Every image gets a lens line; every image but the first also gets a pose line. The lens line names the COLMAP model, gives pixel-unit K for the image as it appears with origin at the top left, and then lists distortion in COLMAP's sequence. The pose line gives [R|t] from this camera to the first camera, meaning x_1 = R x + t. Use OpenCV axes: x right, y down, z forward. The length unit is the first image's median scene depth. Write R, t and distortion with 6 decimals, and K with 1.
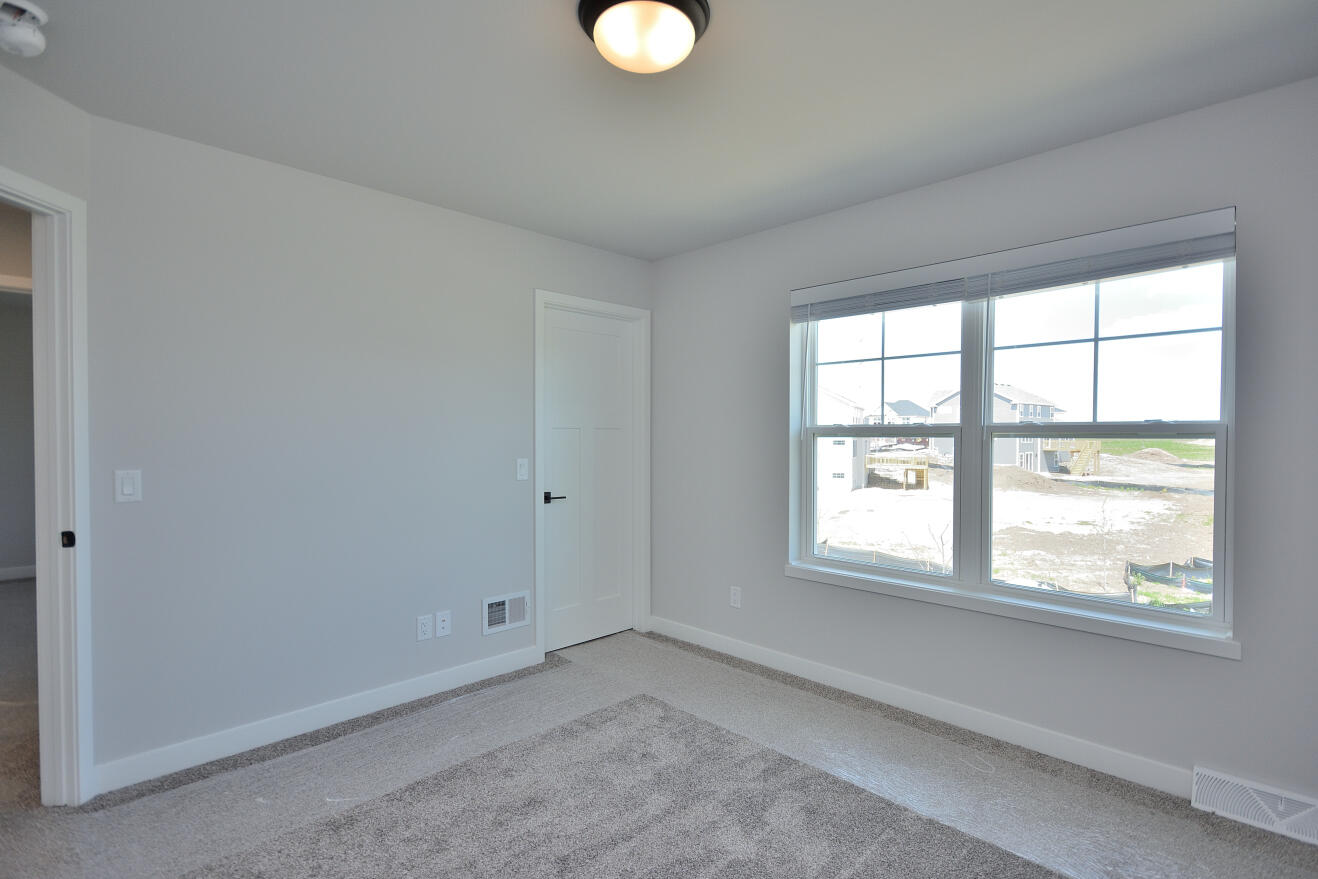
lens RADIAL K [[649.5, 0, 660.7], [0, 649.5, 452.1], [0, 0, 1]] dist [-0.001326, -0.000265]
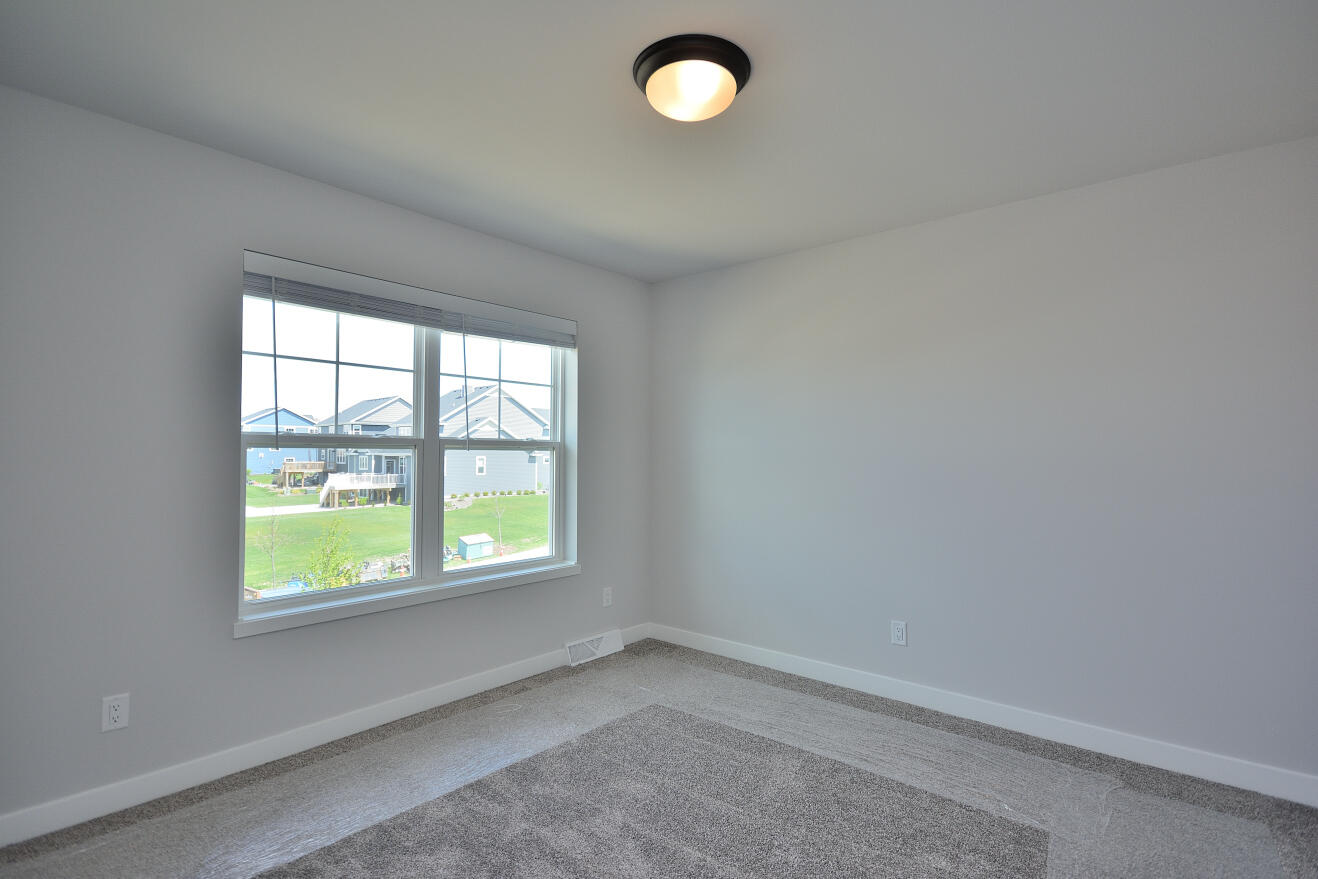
lens RADIAL K [[649.5, 0, 660.7], [0, 649.5, 452.1], [0, 0, 1]] dist [-0.001326, -0.000265]
pose [[-0.110946, -0.002858, 0.993822, -0.702545], [0.012842, 0.999908, 0.004309, -0.017597], [-0.993743, 0.013241, -0.110899, 0.736789]]
